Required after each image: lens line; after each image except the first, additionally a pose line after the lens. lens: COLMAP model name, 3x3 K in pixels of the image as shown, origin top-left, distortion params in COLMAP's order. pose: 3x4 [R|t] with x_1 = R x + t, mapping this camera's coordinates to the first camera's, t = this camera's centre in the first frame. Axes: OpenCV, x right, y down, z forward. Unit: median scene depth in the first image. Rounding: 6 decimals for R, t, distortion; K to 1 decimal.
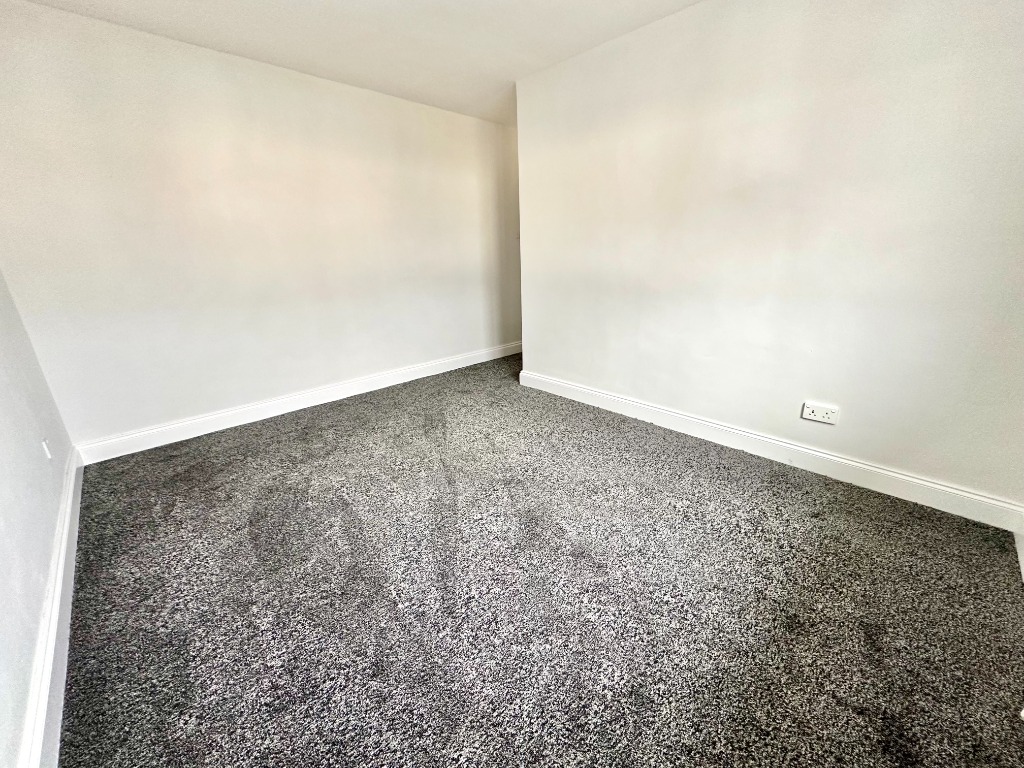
lens RADIAL K [[407.3, 0, 511.1], [0, 407.3, 381.4], [0, 0, 1]] dist [-0.000699, 0.000229]
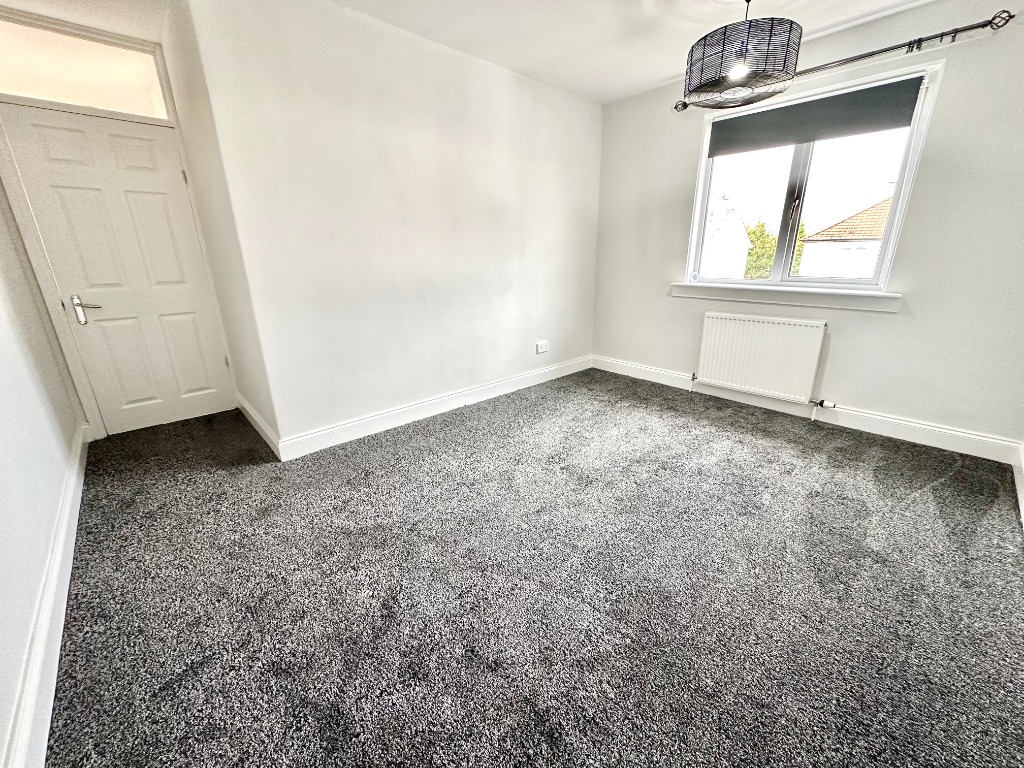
lens RADIAL K [[407.3, 0, 511.1], [0, 407.3, 381.4], [0, 0, 1]] dist [-0.000699, 0.000229]
pose [[0.003640, -0.280052, 0.959978, -0.939850], [0.306812, 0.913996, 0.265475, -0.288322], [-0.951763, 0.293567, 0.089251, 0.989892]]
